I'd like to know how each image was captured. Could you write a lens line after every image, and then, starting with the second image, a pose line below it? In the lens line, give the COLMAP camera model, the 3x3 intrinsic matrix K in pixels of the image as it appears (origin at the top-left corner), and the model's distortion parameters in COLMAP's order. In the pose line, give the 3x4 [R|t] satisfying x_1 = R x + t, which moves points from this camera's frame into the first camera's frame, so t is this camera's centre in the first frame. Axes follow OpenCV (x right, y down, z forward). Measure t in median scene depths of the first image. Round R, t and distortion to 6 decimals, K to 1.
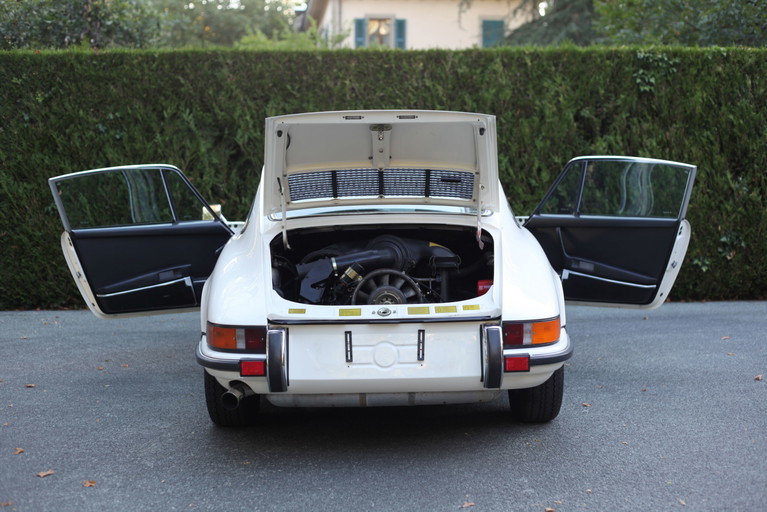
lens RADIAL K [[1097.1, 0, 385.1], [0, 1097.1, 255.8], [0, 0, 1]] dist [-0.101191, 0.000000]
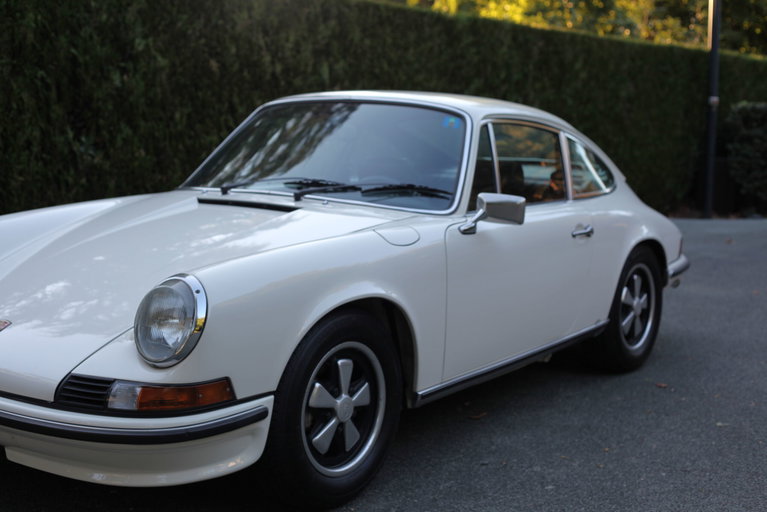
lens RADIAL K [[1122.8, 0, 382.9], [0, 1122.8, 256.3], [0, 0, 1]] dist [-0.107185, 0.000000]
pose [[0.621167, -0.079121, 0.779674, -0.129124], [0.035667, 0.996714, 0.072730, -0.040017], [-0.782866, -0.017369, 0.621948, 0.387120]]
